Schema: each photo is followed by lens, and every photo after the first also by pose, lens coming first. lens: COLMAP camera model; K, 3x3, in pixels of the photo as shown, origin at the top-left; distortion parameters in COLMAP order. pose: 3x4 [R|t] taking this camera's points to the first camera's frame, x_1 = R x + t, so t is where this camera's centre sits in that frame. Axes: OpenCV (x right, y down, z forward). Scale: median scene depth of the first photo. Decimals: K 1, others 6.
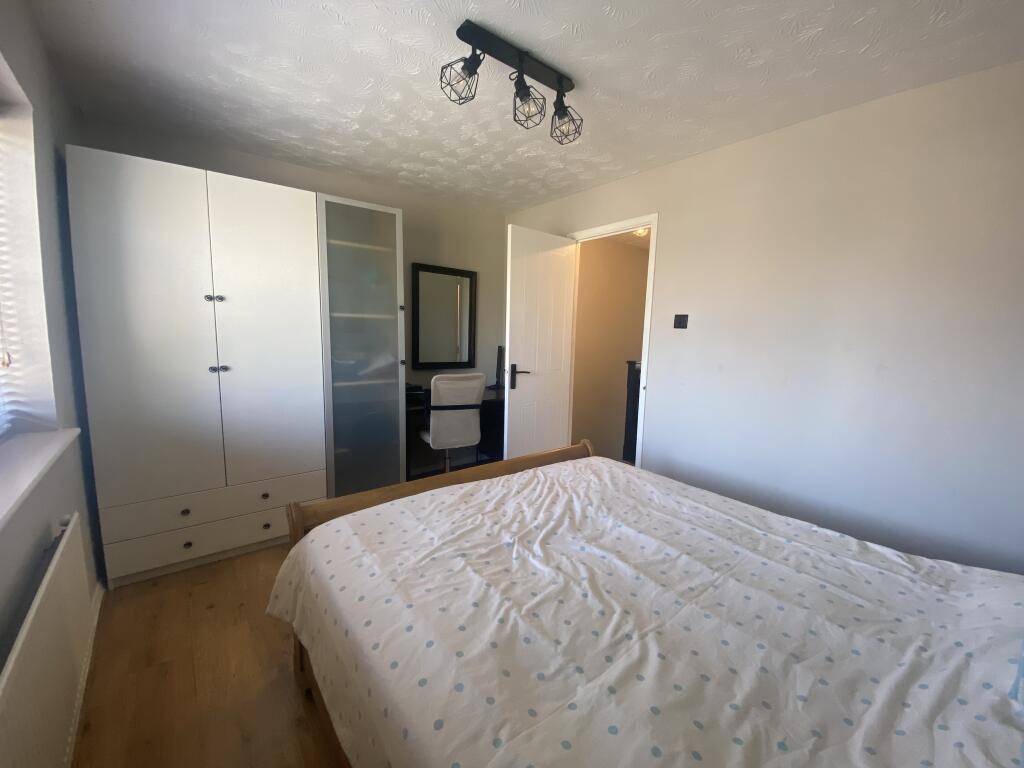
lens RADIAL K [[420.0, 0, 504.9], [0, 420.0, 381.1], [0, 0, 1]] dist [-0.004277, -0.000659]
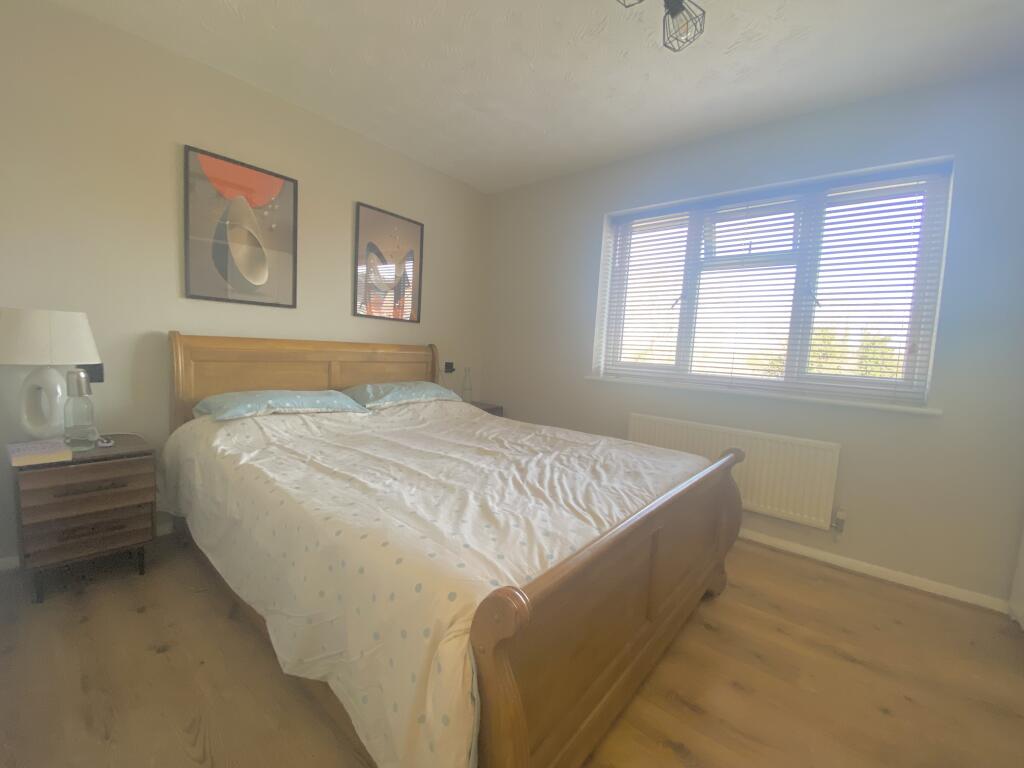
lens RADIAL K [[420.0, 0, 504.9], [0, 420.0, 381.1], [0, 0, 1]] dist [-0.004277, -0.000659]
pose [[-0.979583, -0.052662, -0.194021, 0.353960], [-0.090474, 0.977309, 0.191526, -0.067219], [0.179532, 0.205170, -0.962119, 1.700850]]
